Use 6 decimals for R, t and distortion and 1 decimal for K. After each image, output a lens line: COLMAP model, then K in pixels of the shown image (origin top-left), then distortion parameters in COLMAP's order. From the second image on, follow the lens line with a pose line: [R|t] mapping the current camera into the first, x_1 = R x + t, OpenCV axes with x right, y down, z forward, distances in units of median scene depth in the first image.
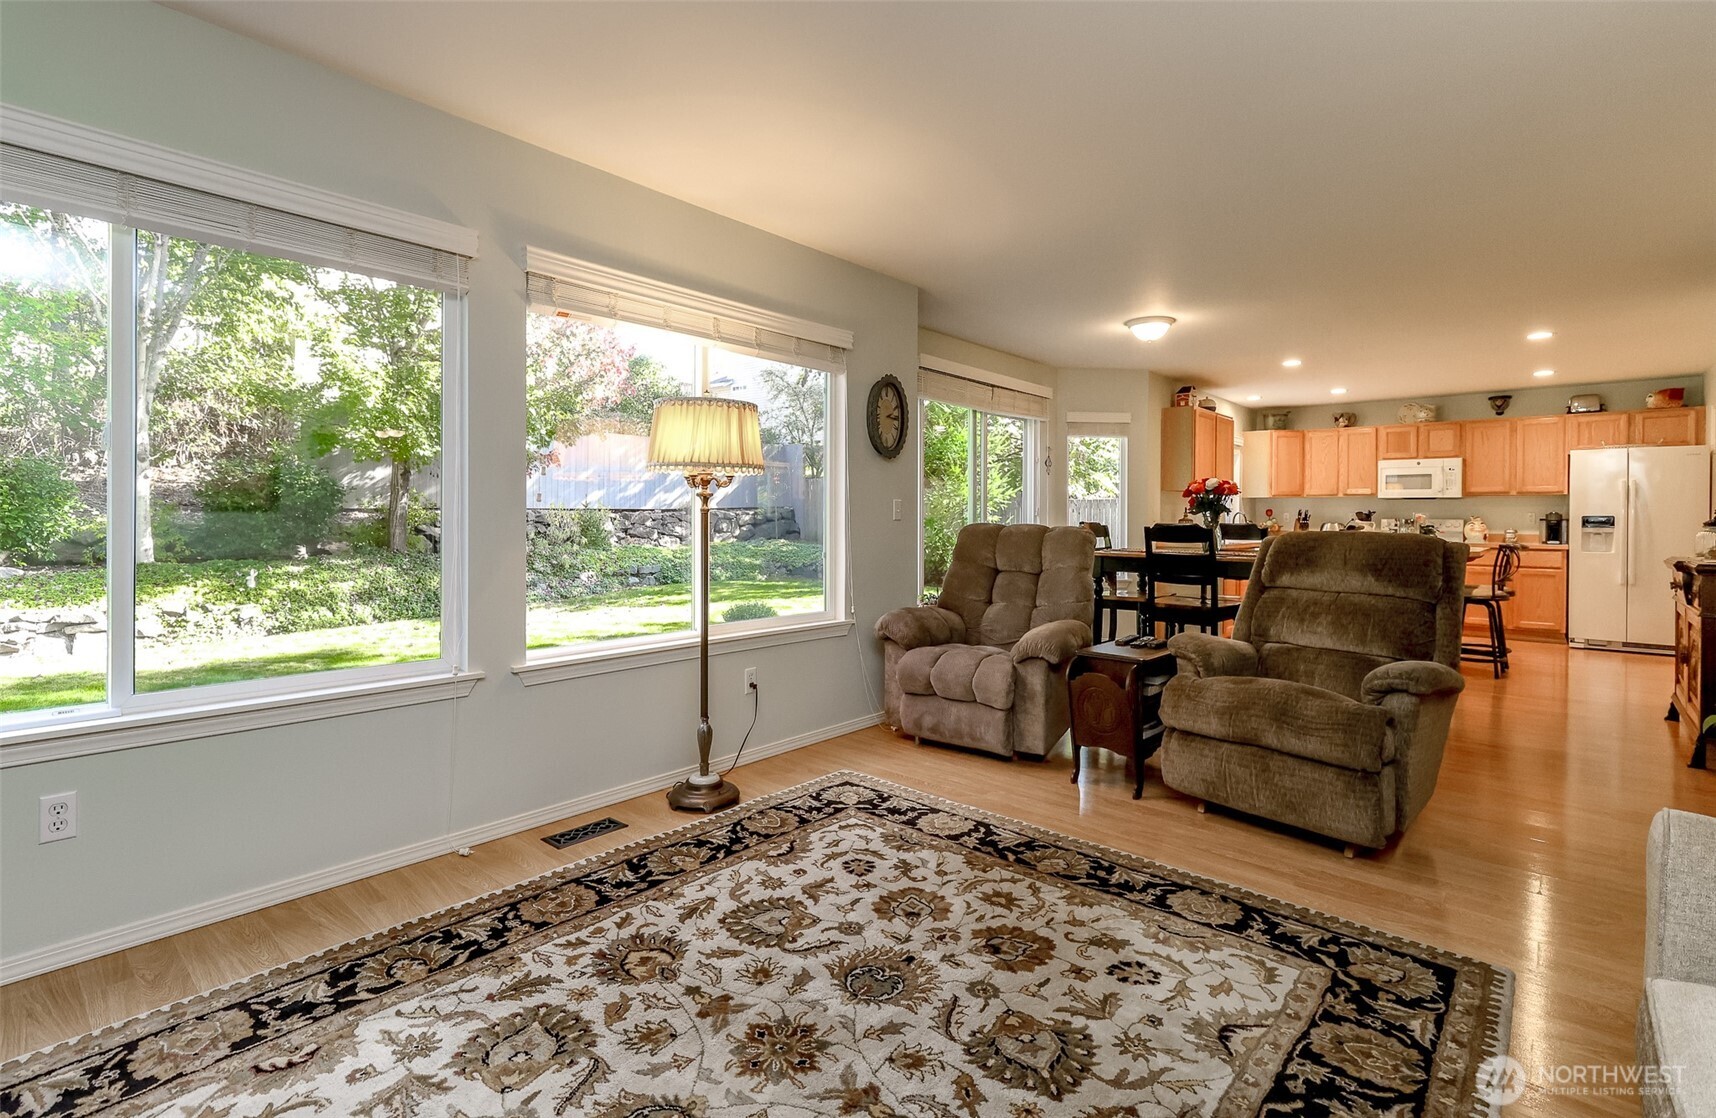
lens RADIAL K [[791.4, 0, 874.5], [0, 791.4, 518.9], [0, 0, 1]] dist [0.004023, 0.000516]
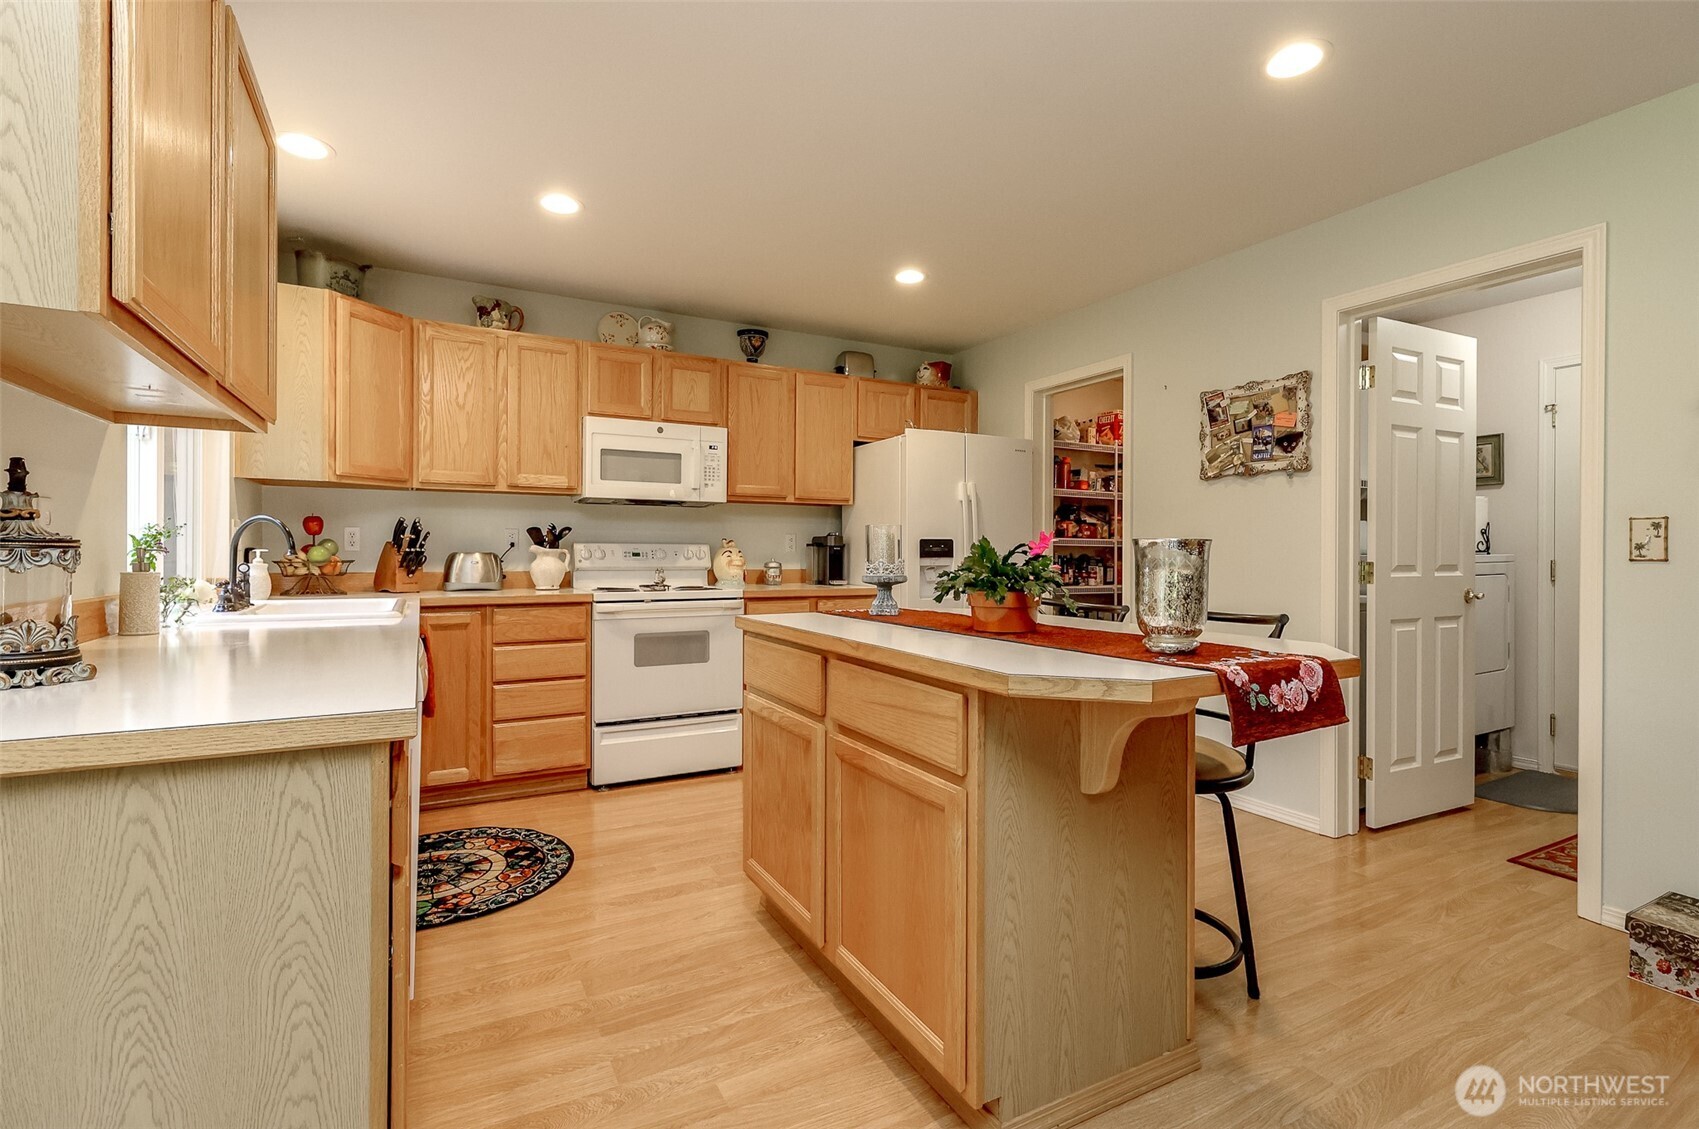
lens RADIAL K [[770.8, 0, 836.0], [0, 770.8, 555.6], [0, 0, 1]] dist [0.003661, -0.000017]
pose [[0.356673, -0.009149, 0.934185, 0.863619], [-0.000885, 0.999948, 0.010131, 0.008609], [-0.934229, -0.004440, 0.356646, 2.247881]]
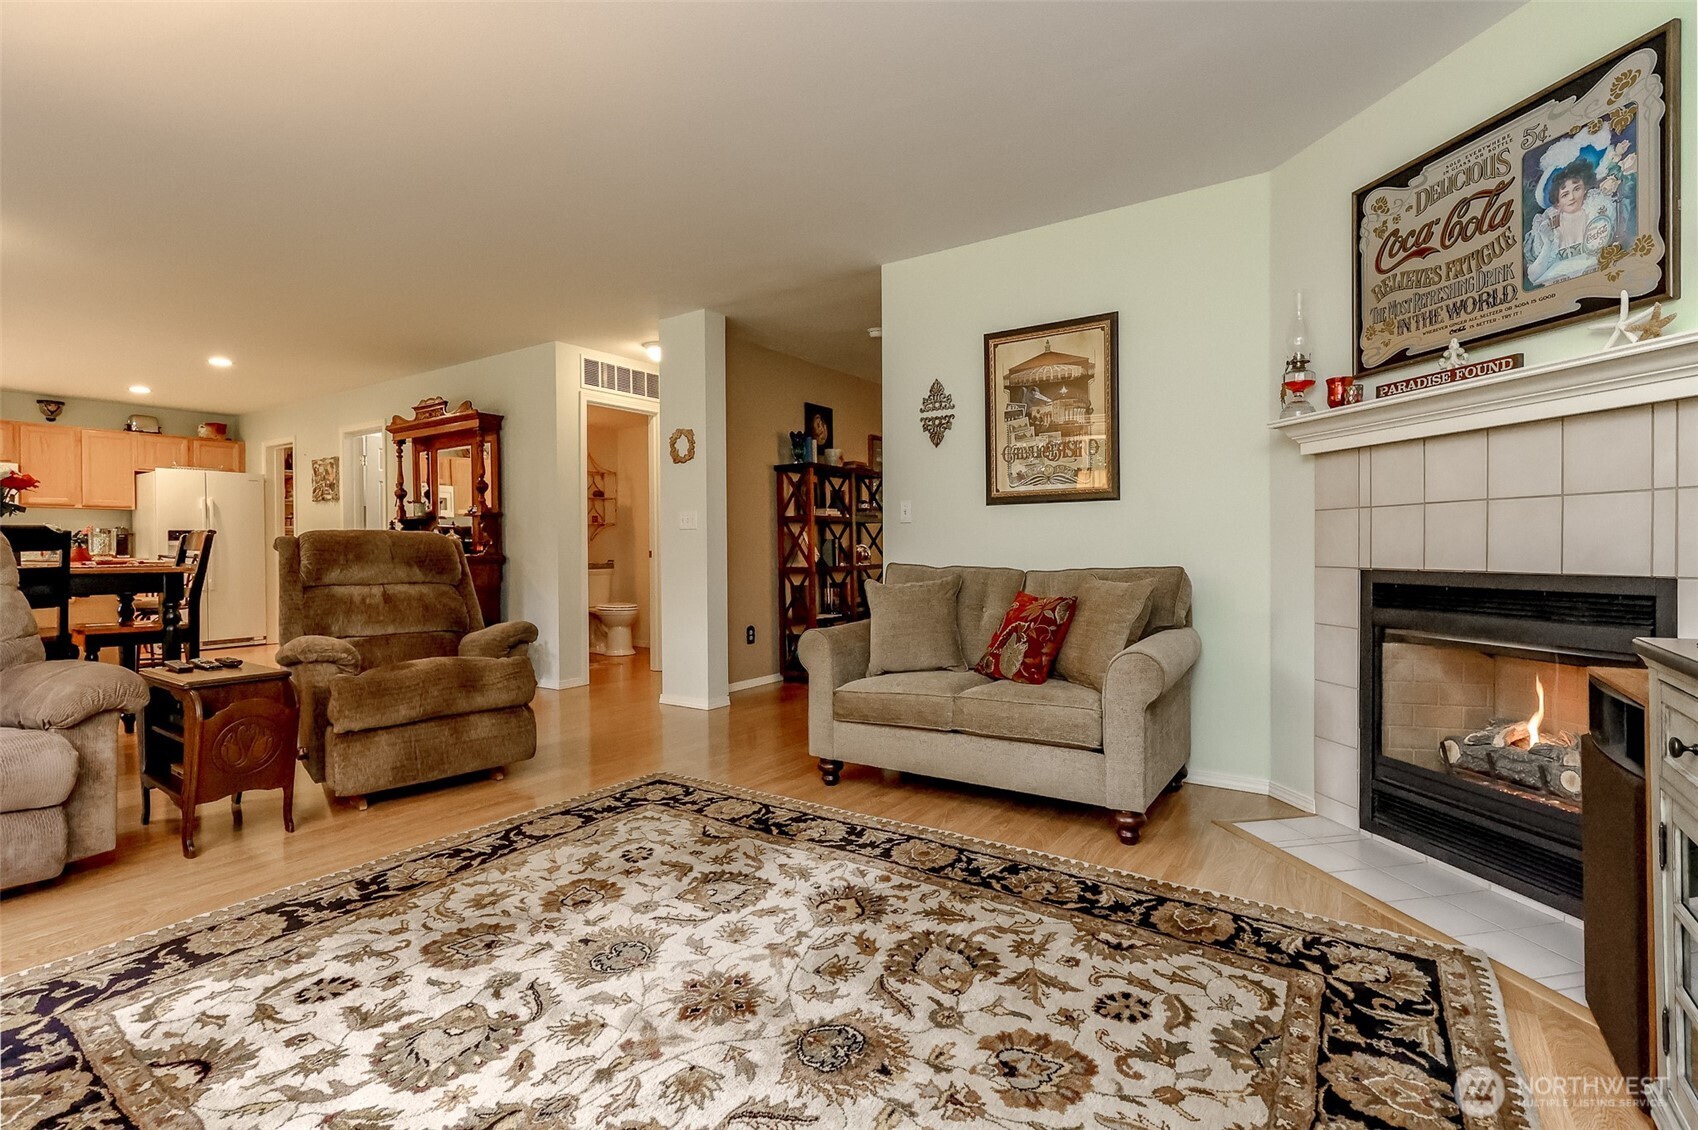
lens RADIAL K [[781.8, 0, 849.9], [0, 781.8, 558.1], [0, 0, 1]] dist [0.003026, -0.000442]
pose [[-0.126518, -0.021276, 0.991736, -0.713606], [0.006710, 0.999729, 0.022303, 0.044811], [-0.991942, 0.009476, -0.126341, 0.592827]]
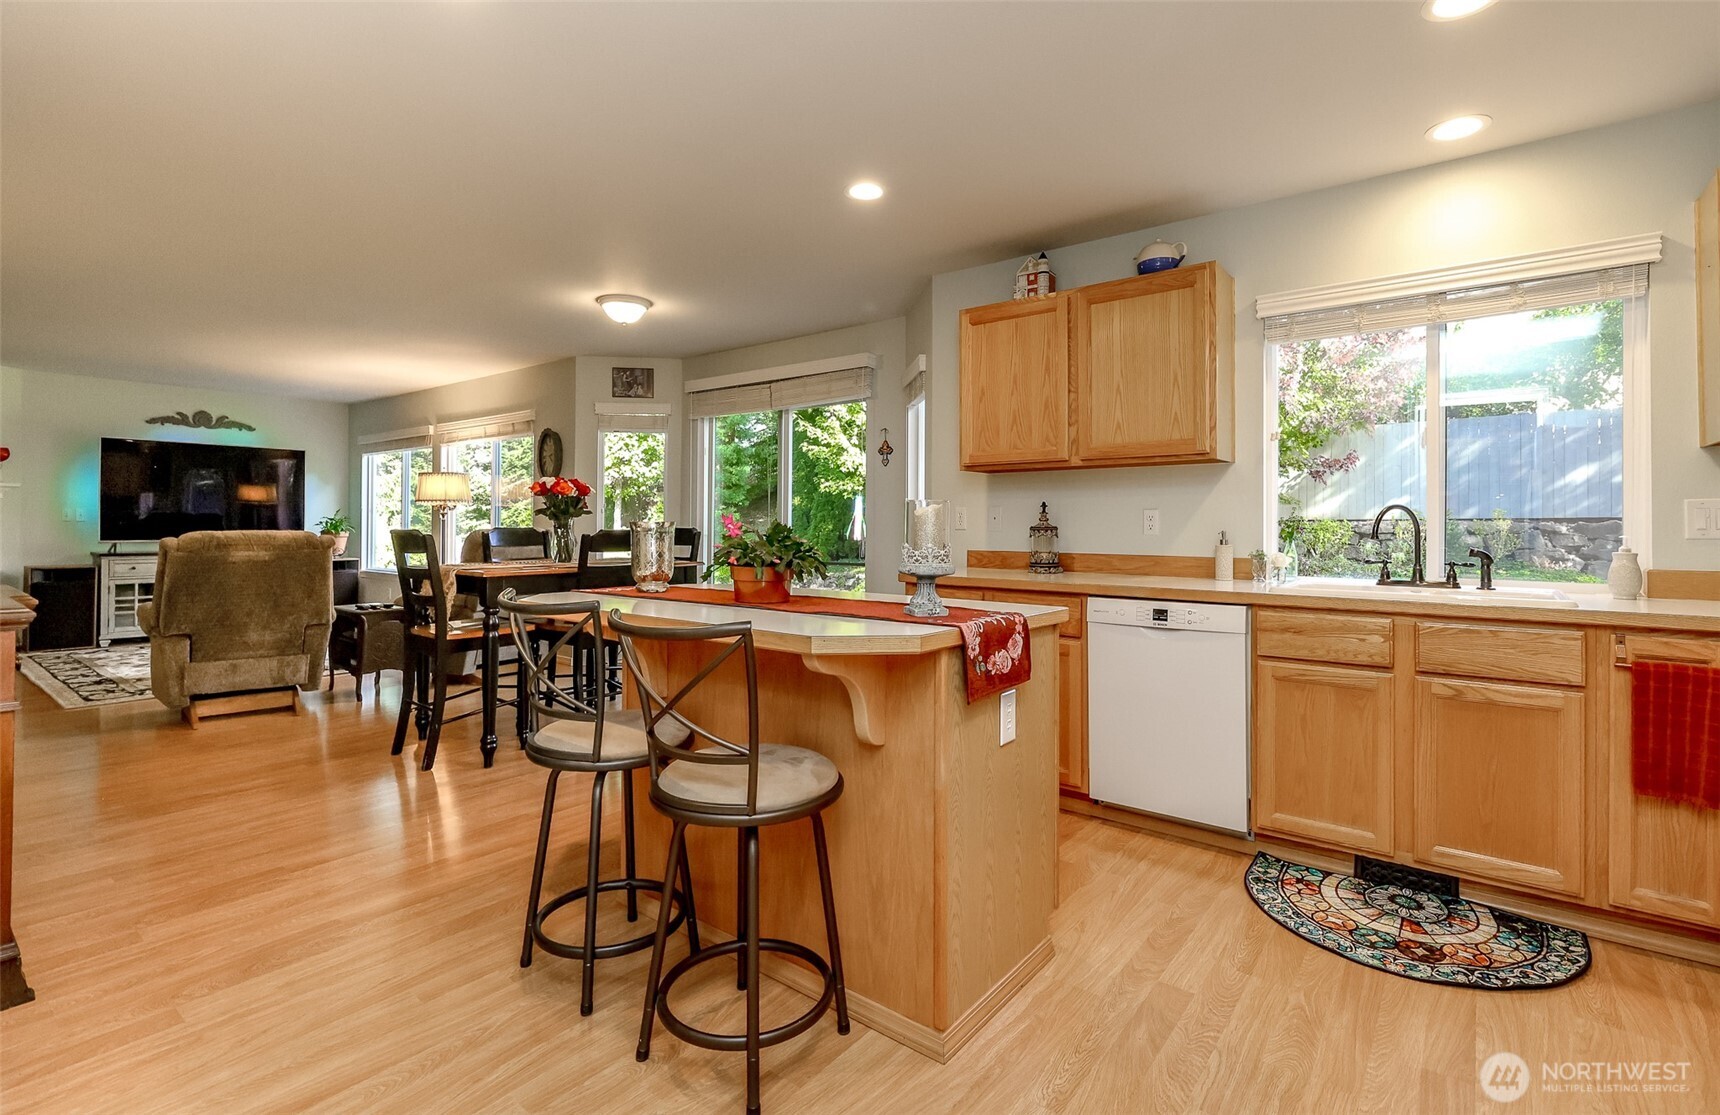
lens RADIAL K [[783.8, 0, 860.6], [0, 783.8, 519.4], [0, 0, 1]] dist [0.000947, -0.000450]
pose [[0.057161, -0.012209, -0.998290, 2.456529], [-0.007408, 0.999893, -0.012653, 0.008947], [0.998337, 0.008118, 0.057064, 2.418052]]
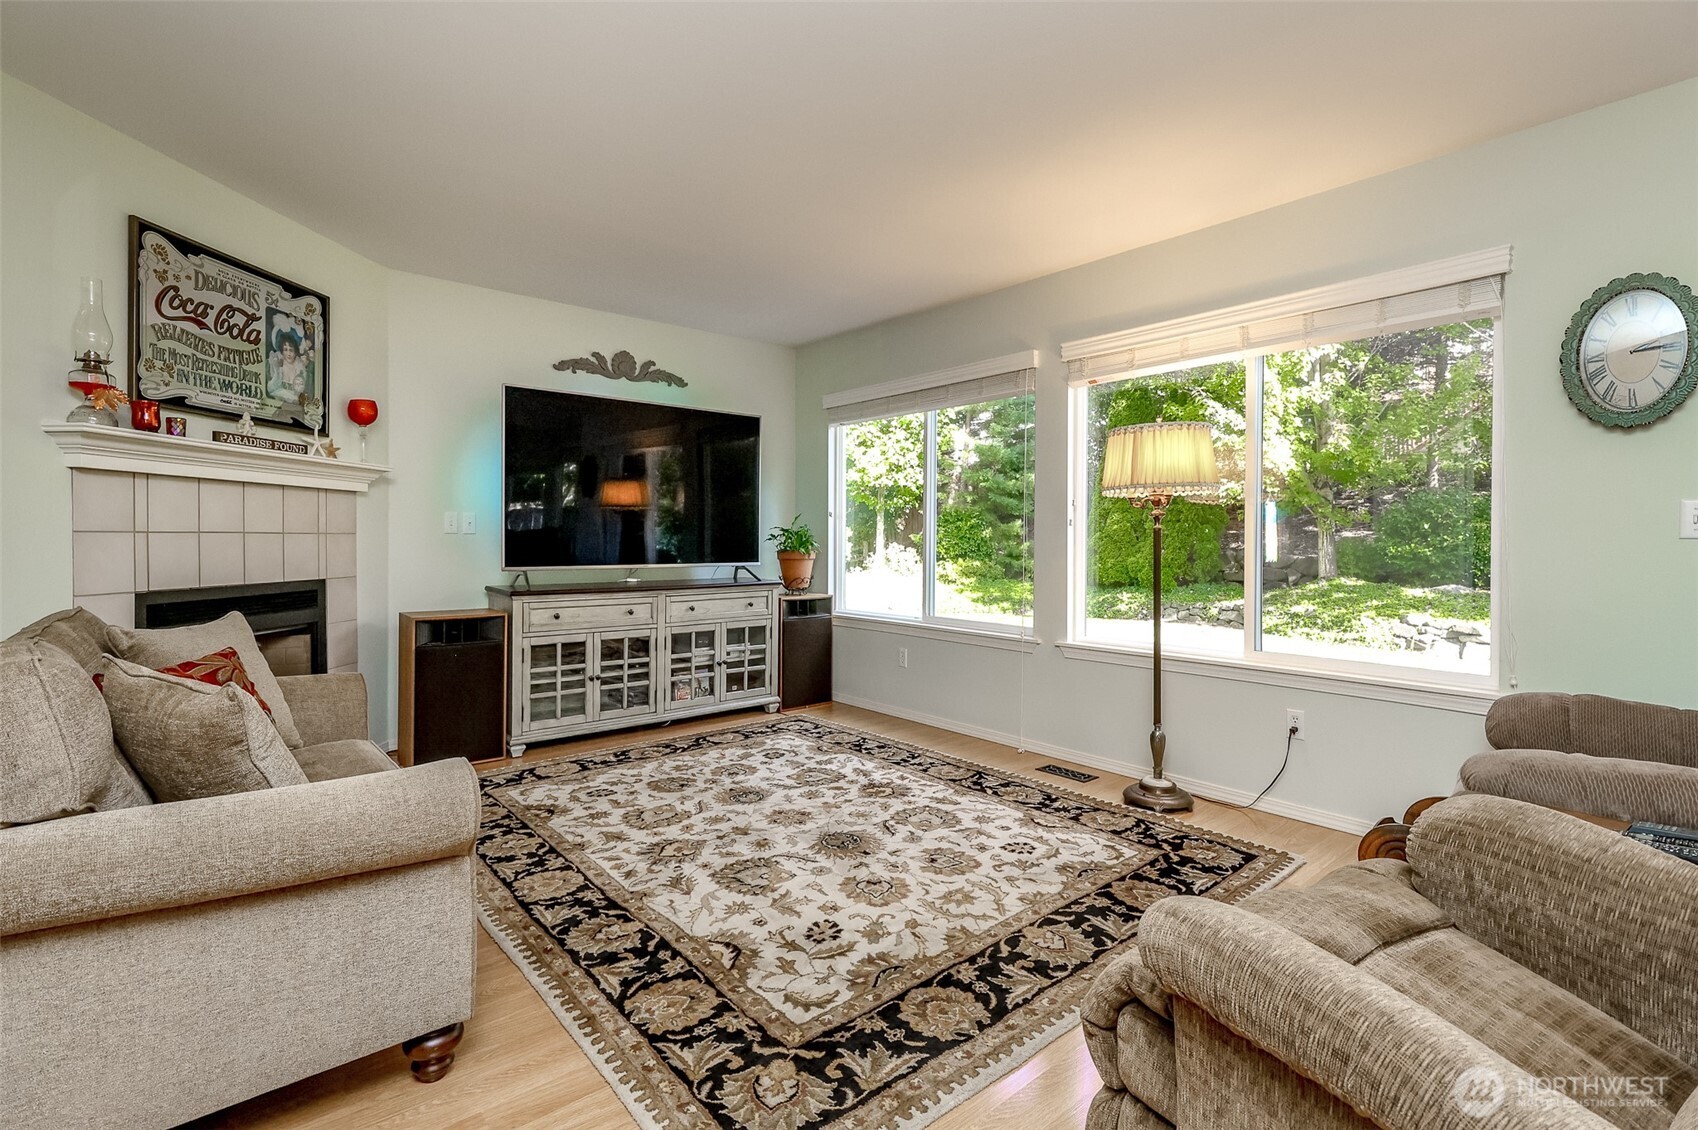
lens RADIAL K [[775.0, 0, 839.2], [0, 775.0, 544.9], [0, 0, 1]] dist [0.003330, 0.000018]
pose [[-0.157208, -0.000205, -0.987565, 1.032181], [-0.008344, 0.999965, 0.001120, 0.015454], [0.987530, 0.008416, -0.157204, 0.868834]]
